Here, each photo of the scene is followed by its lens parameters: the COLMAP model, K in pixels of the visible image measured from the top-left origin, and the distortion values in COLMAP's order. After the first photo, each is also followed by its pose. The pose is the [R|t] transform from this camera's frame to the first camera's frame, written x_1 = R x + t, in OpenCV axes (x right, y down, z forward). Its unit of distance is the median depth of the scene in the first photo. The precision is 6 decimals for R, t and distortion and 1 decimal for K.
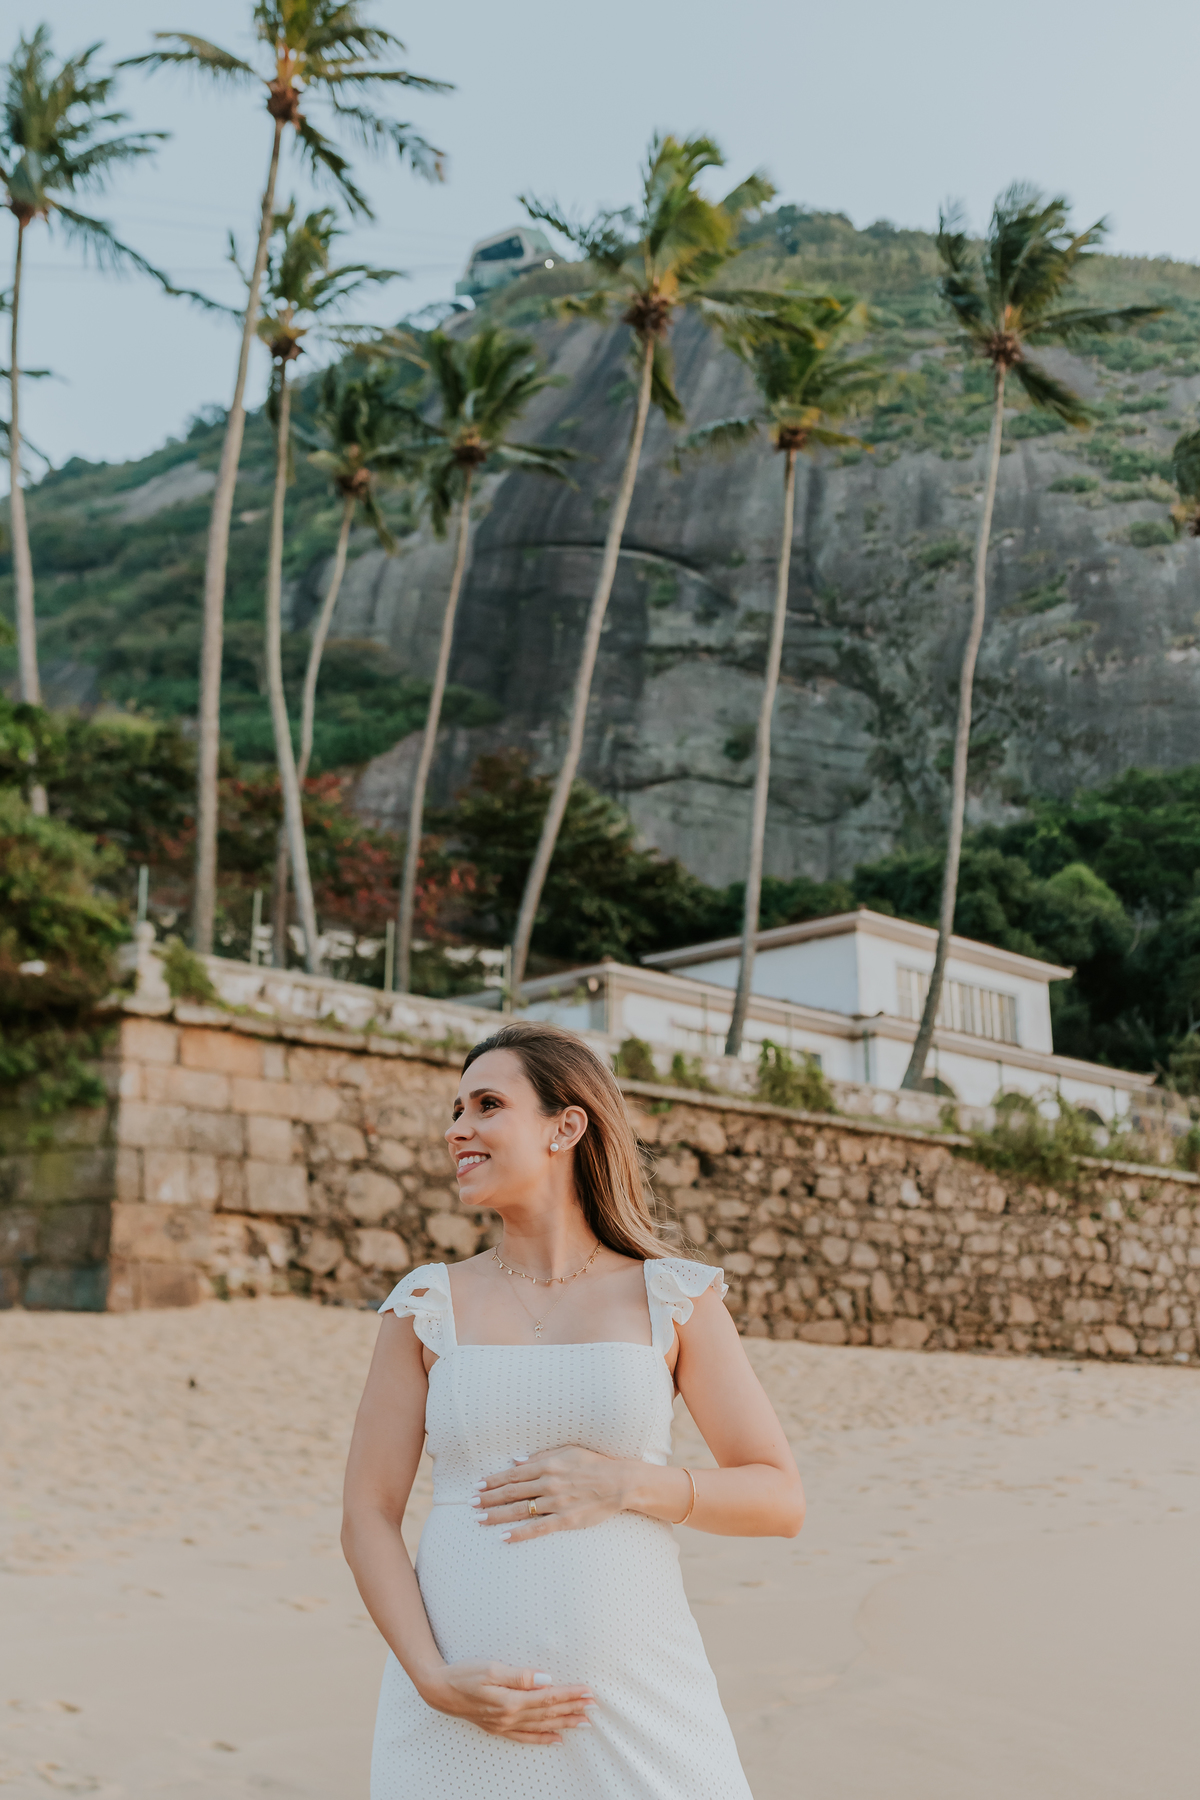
lens RADIAL K [[1796.7, 0, 547.6], [0, 1796.7, 952.8], [0, 0, 1]] dist [-0.005554, 0.003885]
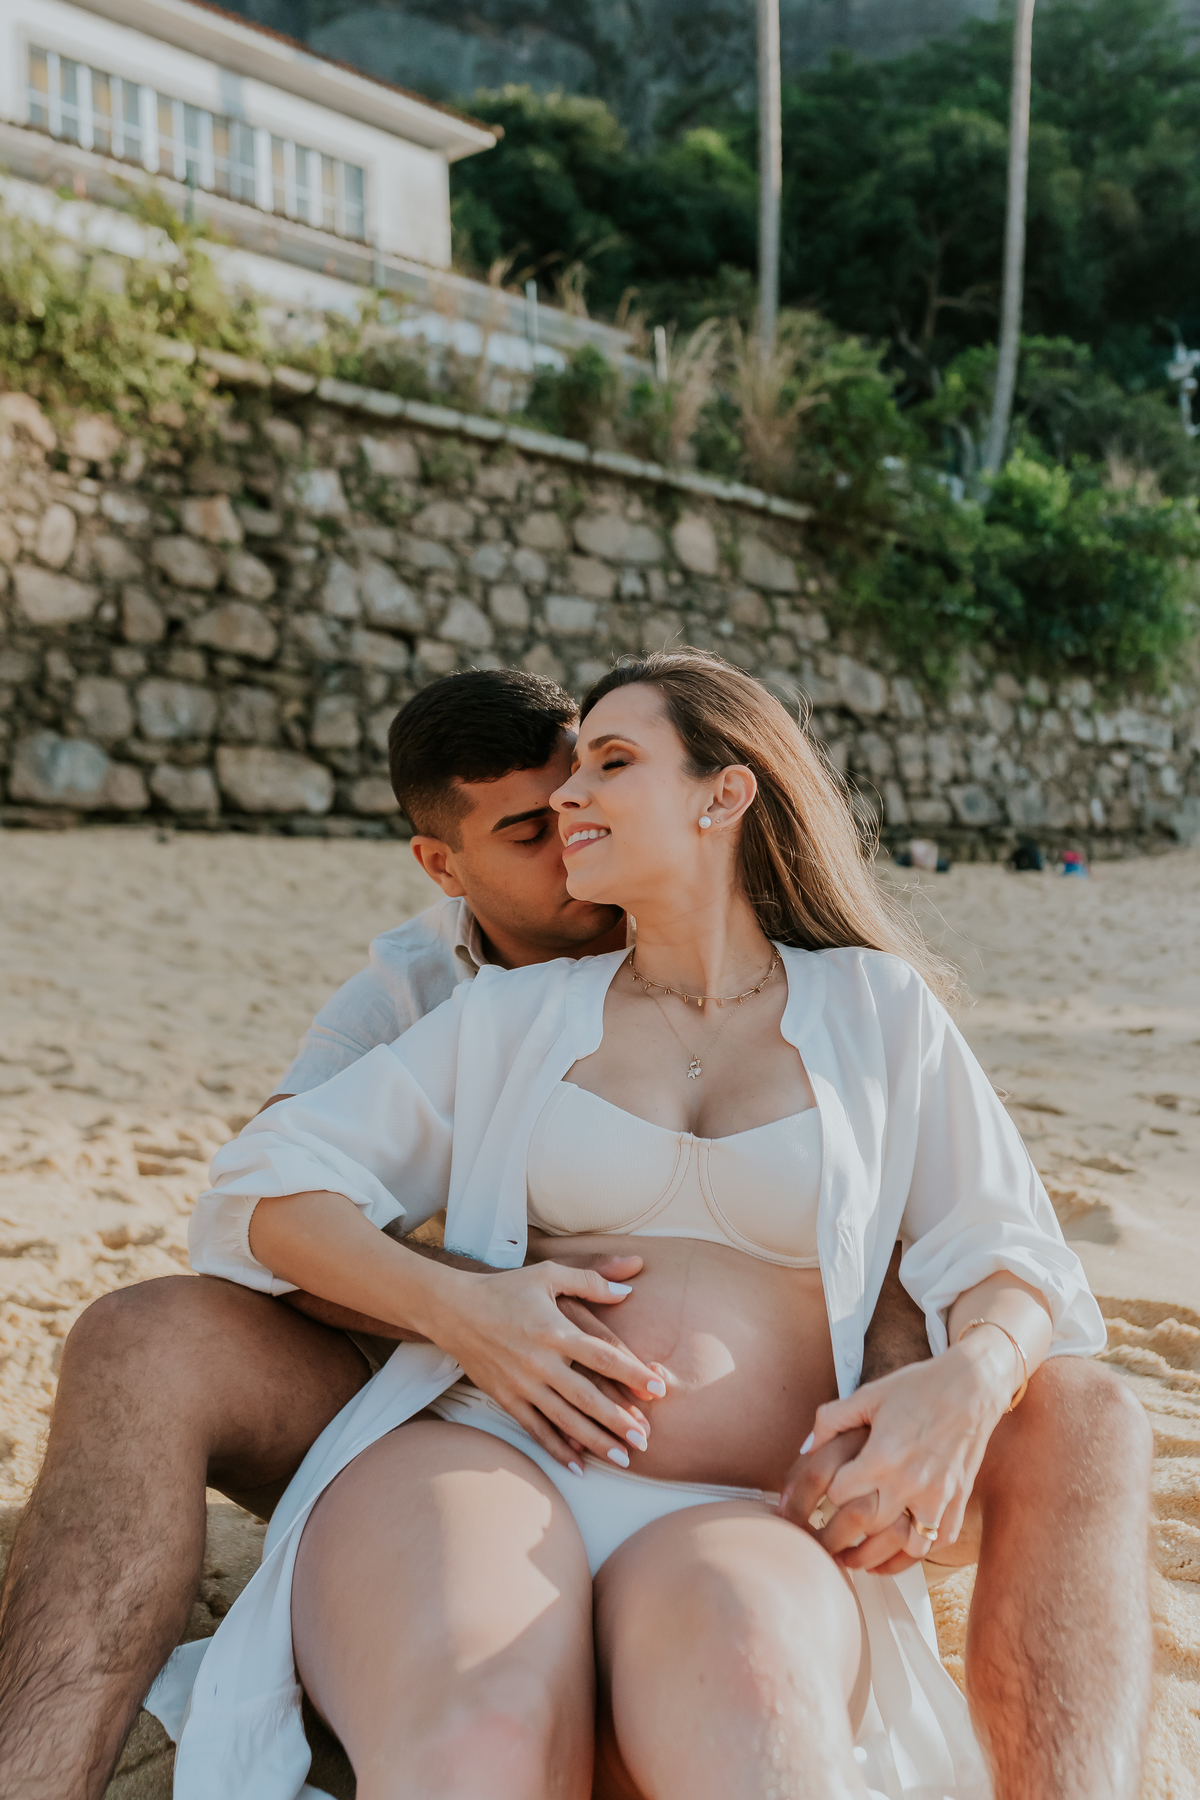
lens RADIAL K [[1876.8, 0, 572.1], [0, 1876.8, 880.0], [0, 0, 1]] dist [-0.024701, -0.010426]
pose [[0.994115, -0.031530, 0.103638, 0.317269], [0.007937, 0.975332, 0.220602, 0.131924], [-0.108037, -0.218482, 0.969842, 0.521726]]
